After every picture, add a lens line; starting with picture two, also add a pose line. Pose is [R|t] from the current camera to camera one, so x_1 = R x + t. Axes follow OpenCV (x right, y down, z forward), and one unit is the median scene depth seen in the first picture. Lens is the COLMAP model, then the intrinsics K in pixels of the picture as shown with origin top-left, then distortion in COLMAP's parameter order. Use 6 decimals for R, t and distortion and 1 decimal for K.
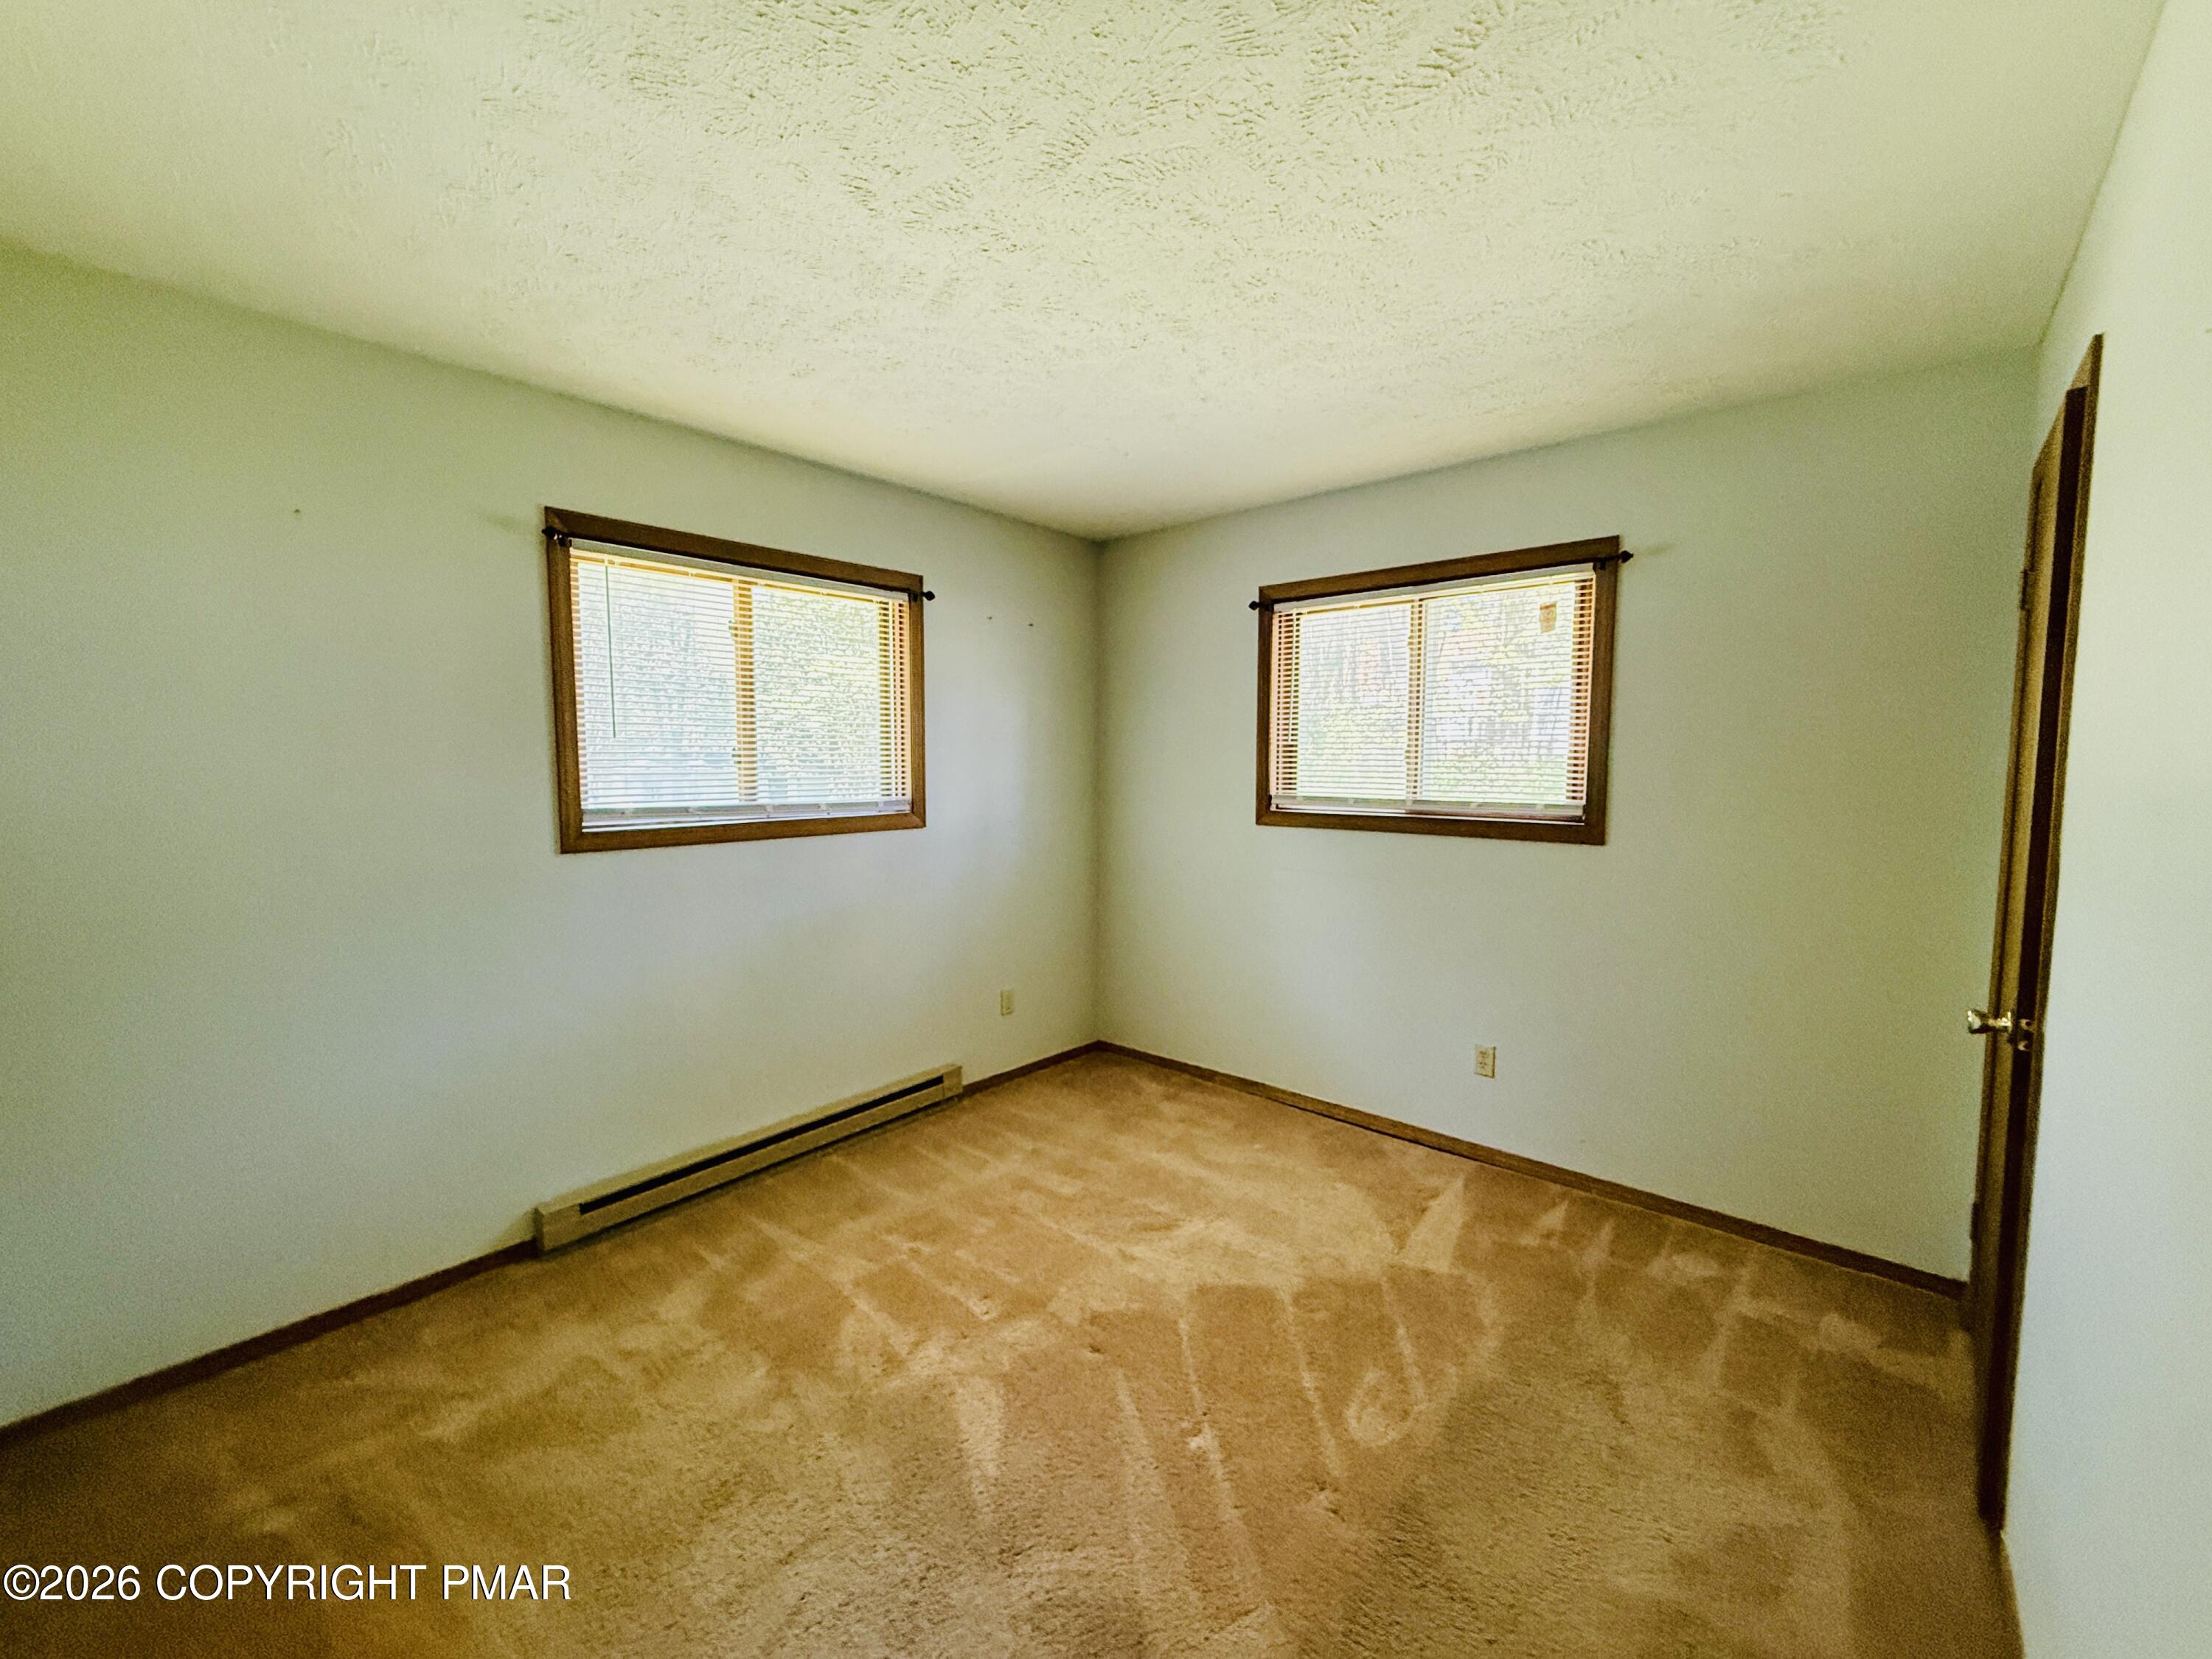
lens RADIAL K [[894.5, 0, 1115.0], [0, 894.5, 820.4], [0, 0, 1]] dist [0.001000, 0.000225]
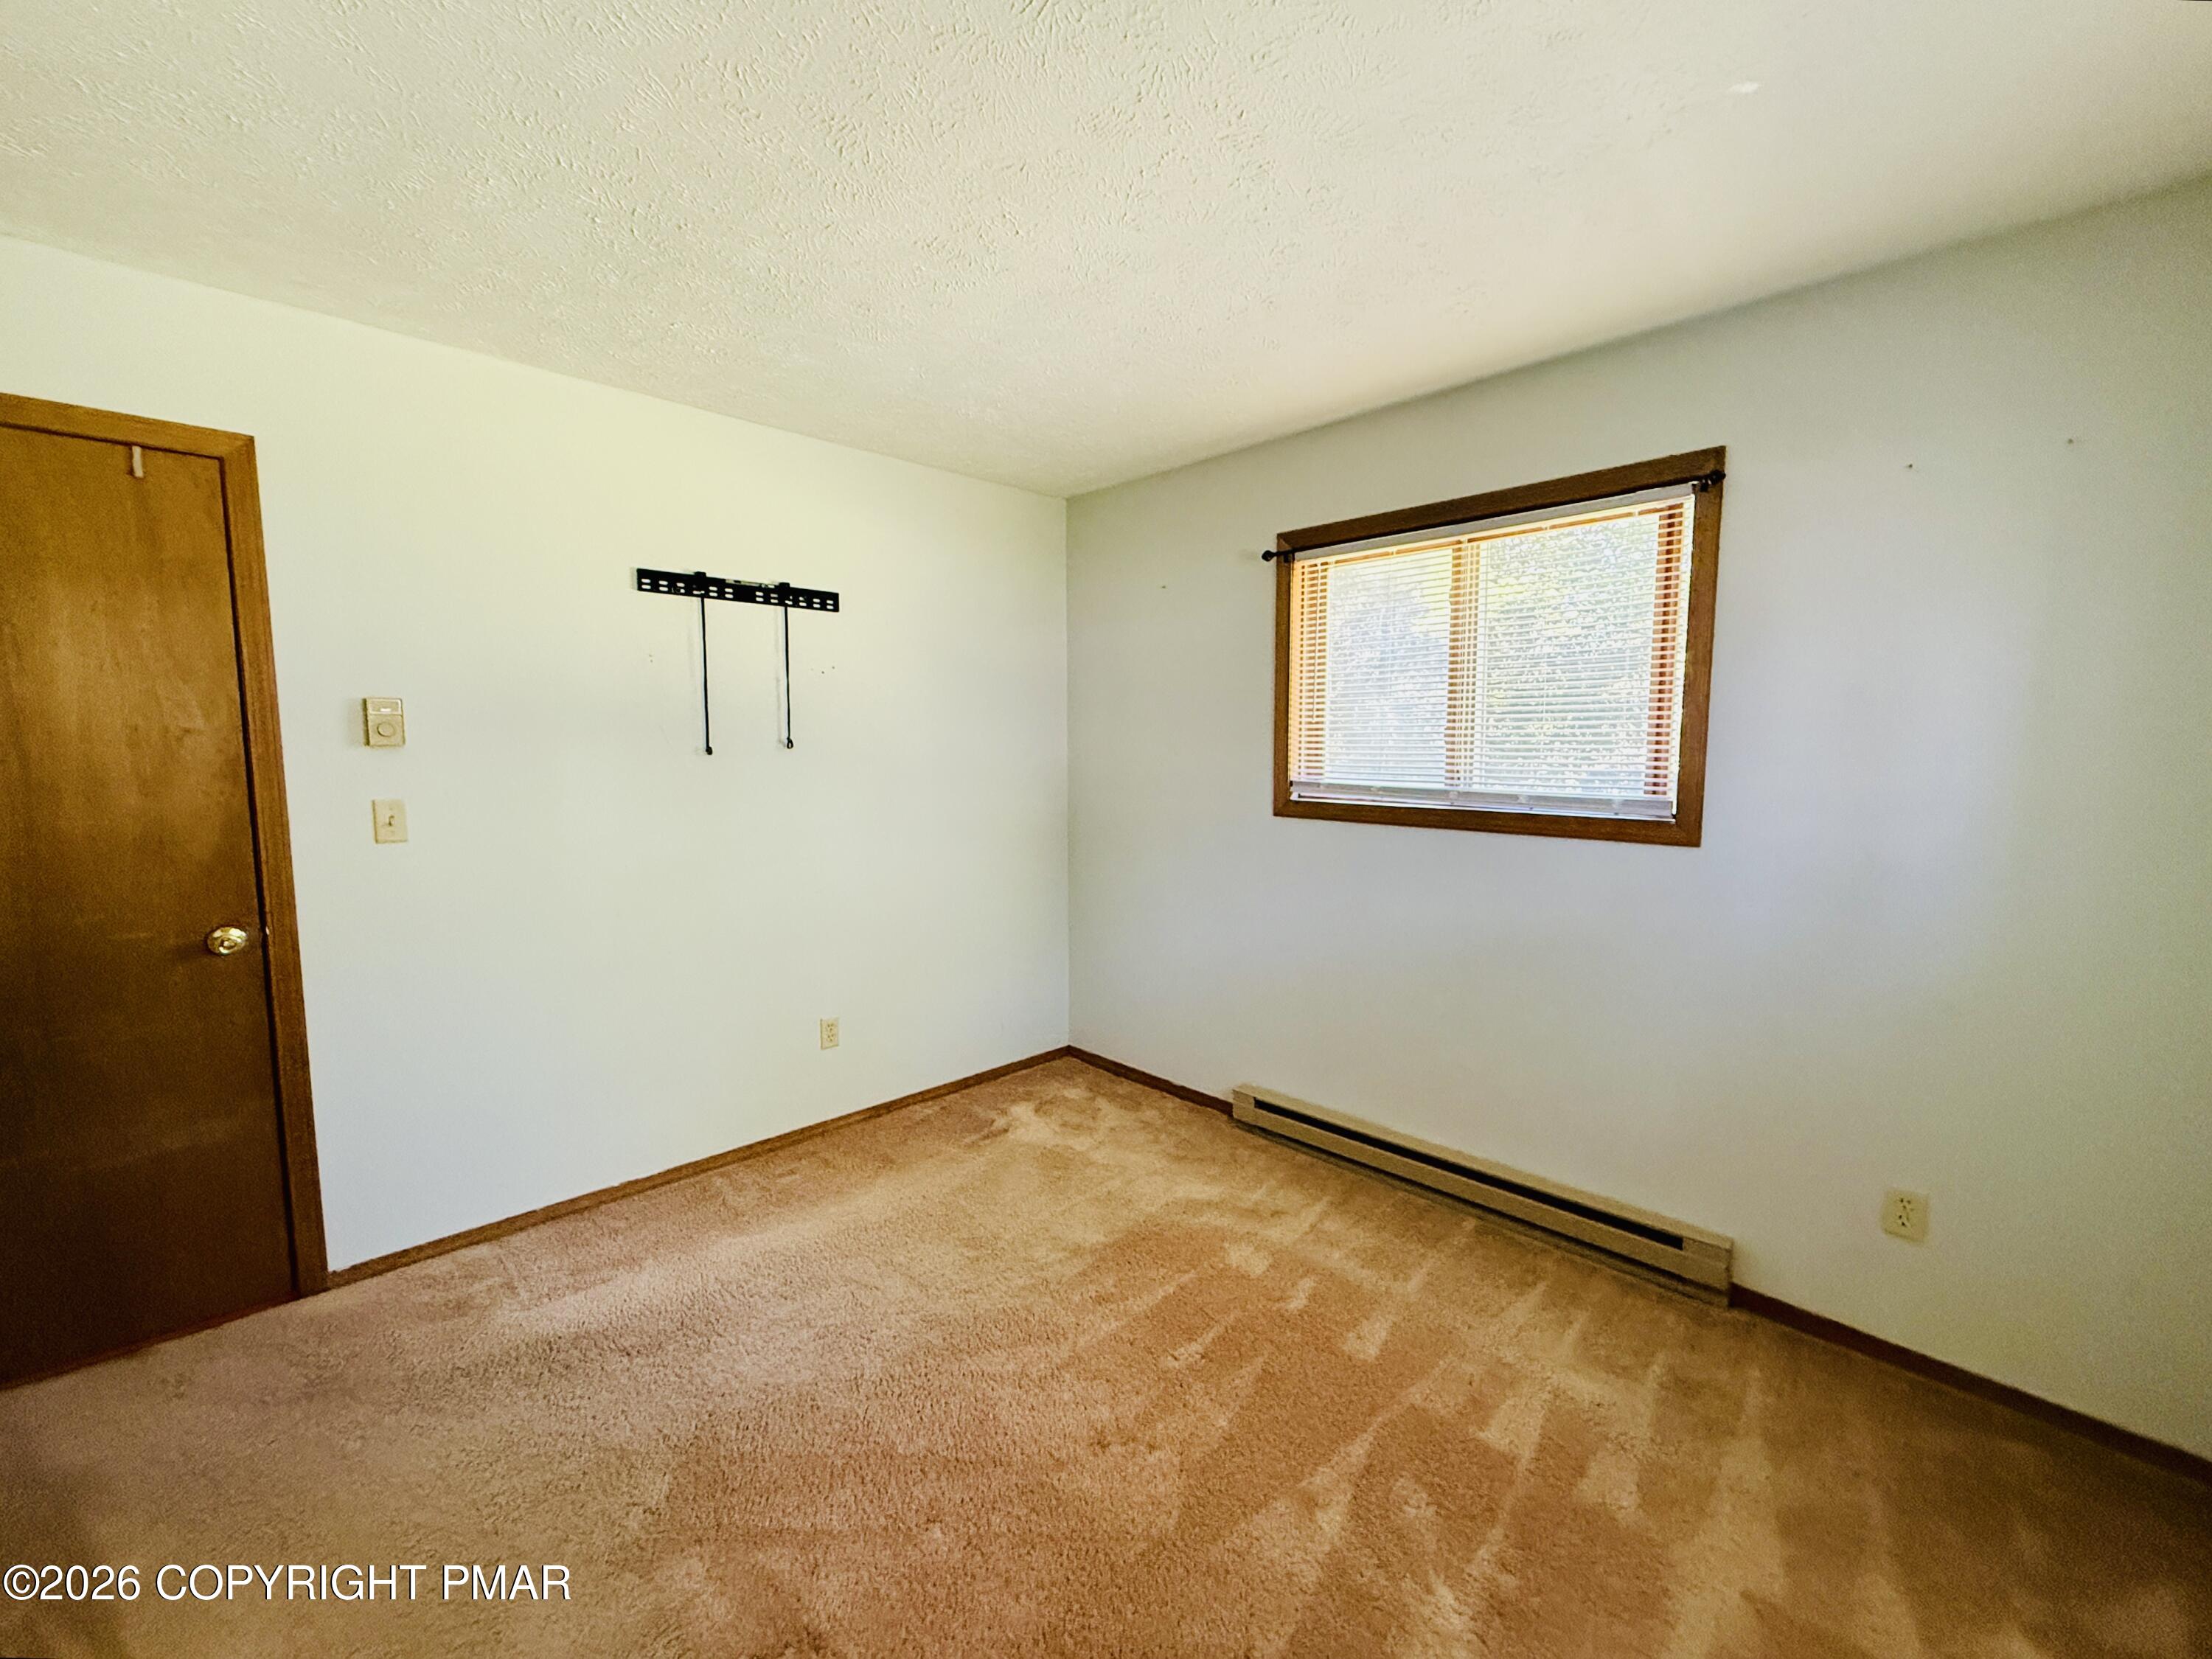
lens RADIAL K [[891.6, 0, 1099.6], [0, 891.6, 826.9], [0, 0, 1]] dist [0.000592, 0.000272]
pose [[-0.080304, 0.084789, -0.993158, 0.550549], [-0.083128, 0.992335, 0.091441, -0.034895], [0.993298, 0.089903, -0.072640, 0.754353]]
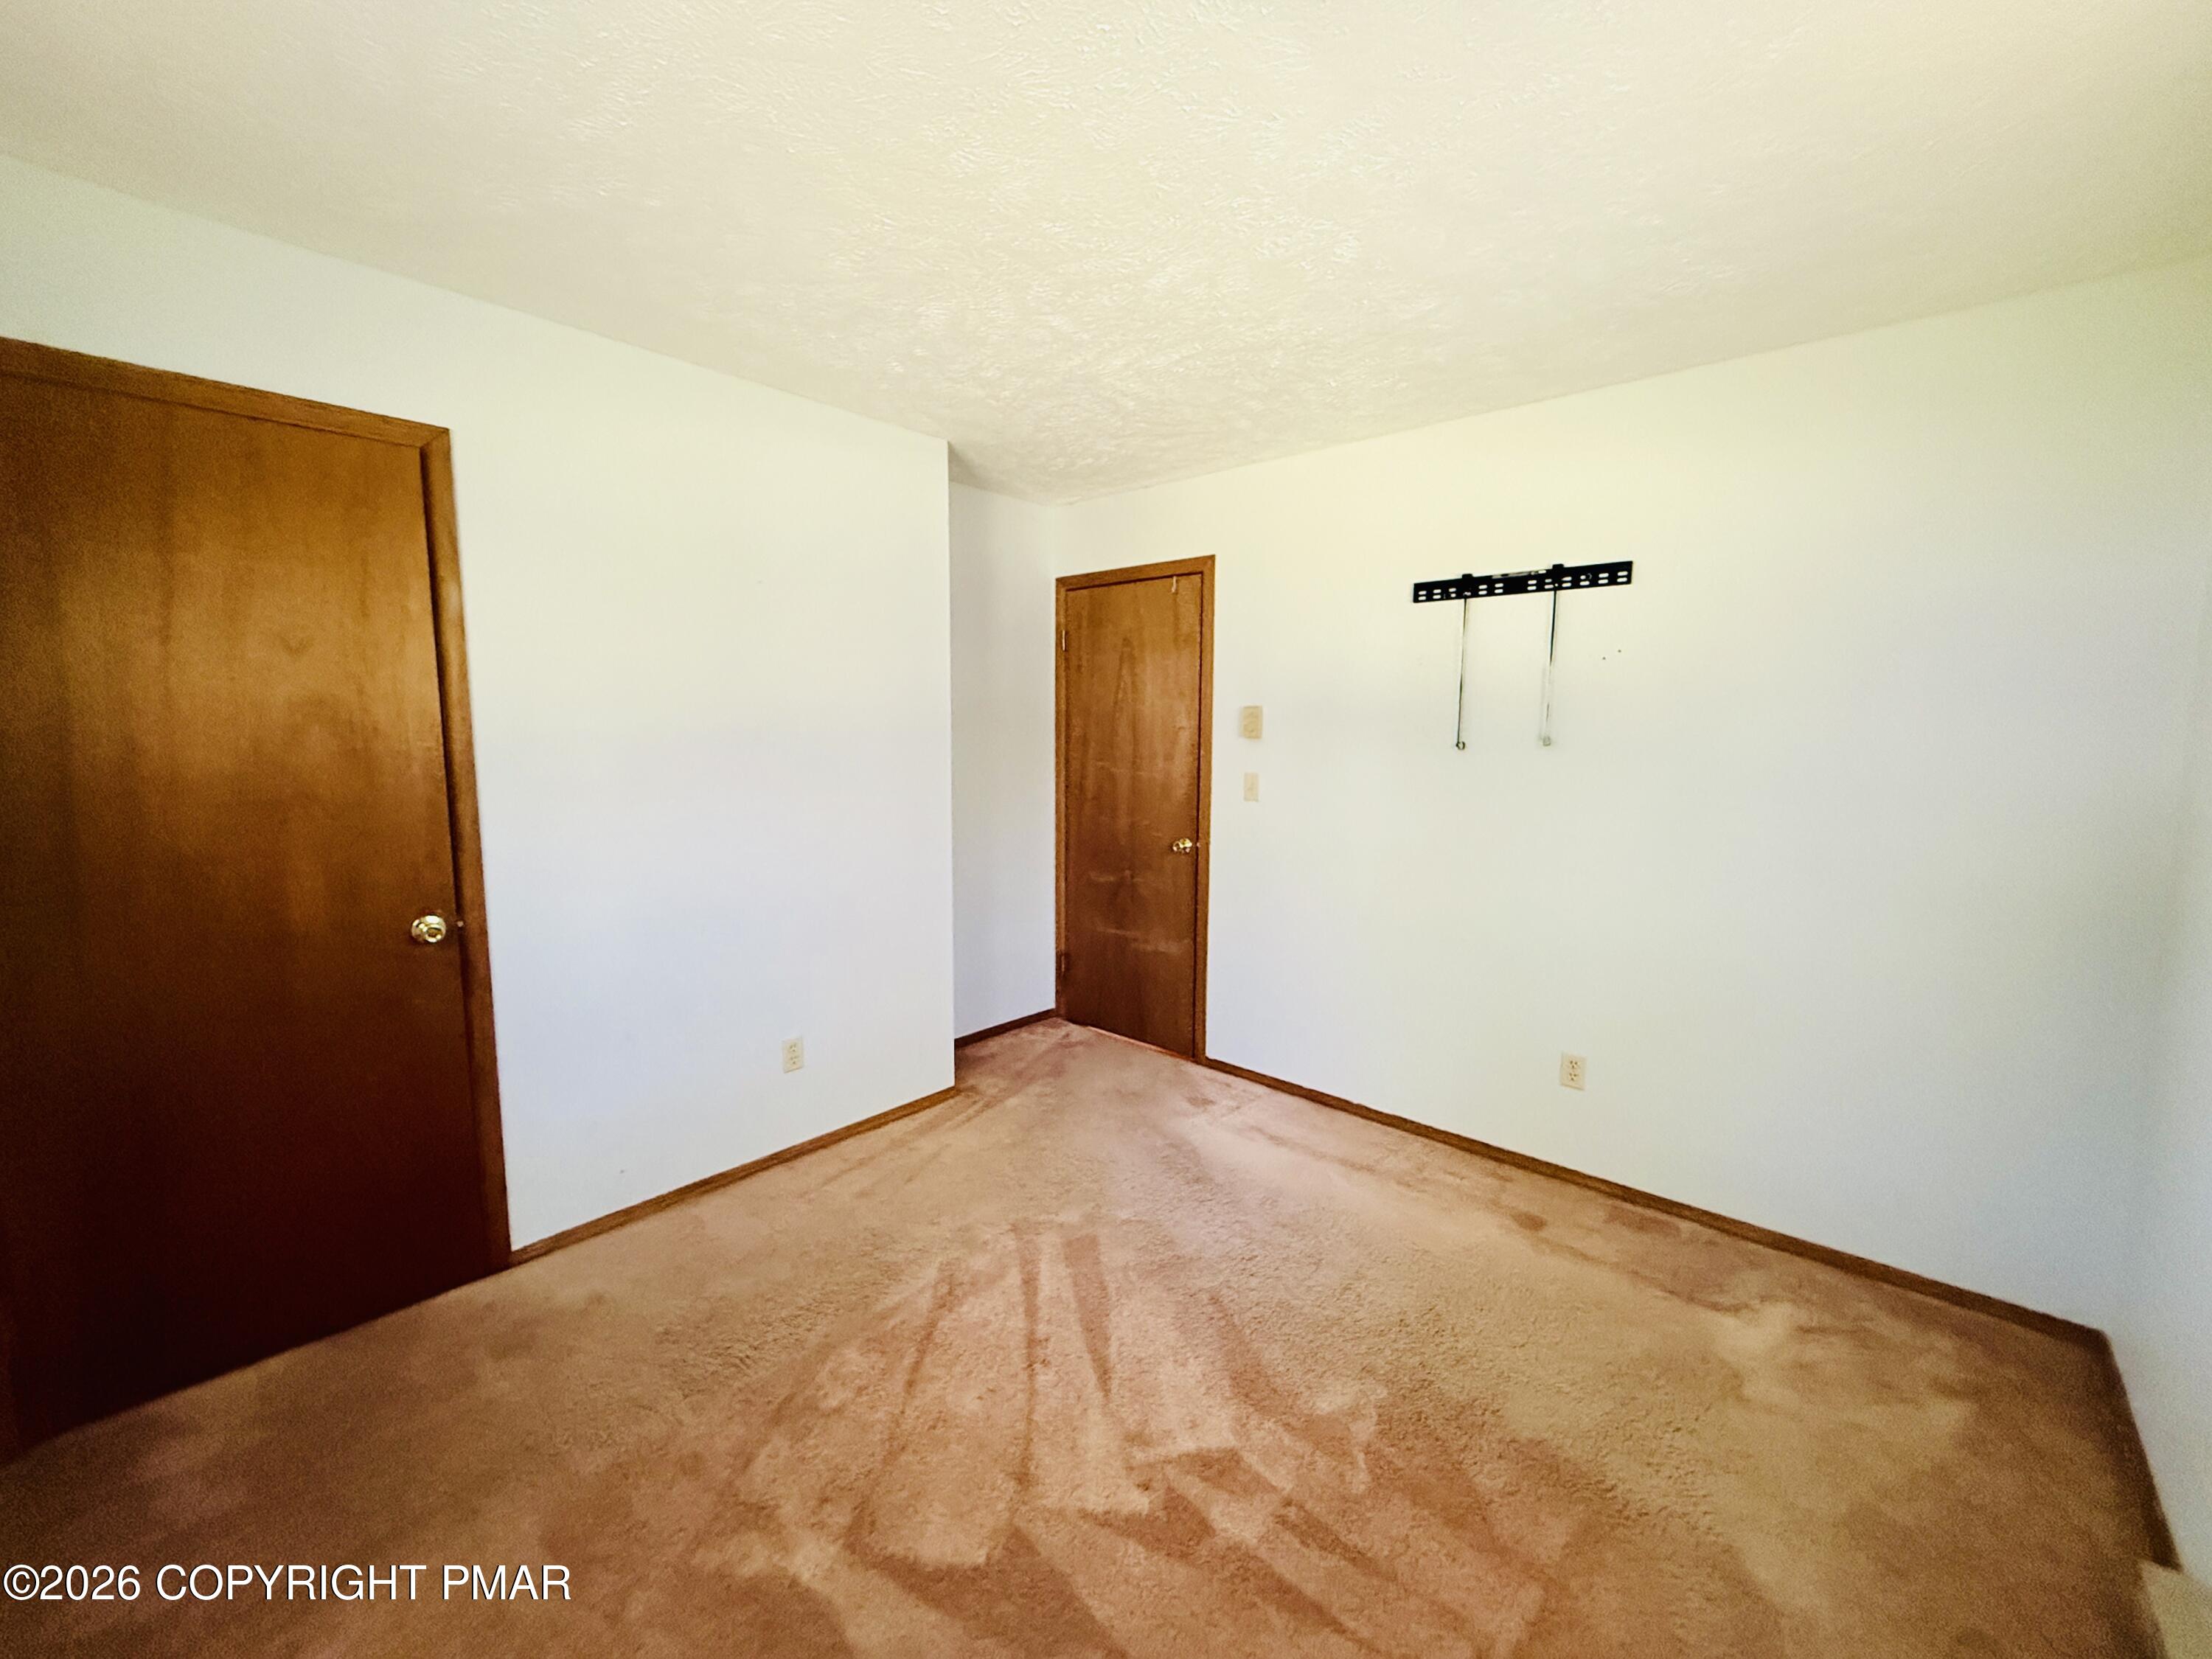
lens RADIAL K [[891.6, 0, 1099.6], [0, 891.6, 826.9], [0, 0, 1]] dist [0.000592, 0.000272]
pose [[-0.999712, -0.023764, -0.003232, 0.017882], [-0.023952, 0.982509, 0.184667, -0.079608], [-0.001213, 0.184692, -0.982796, 1.271704]]
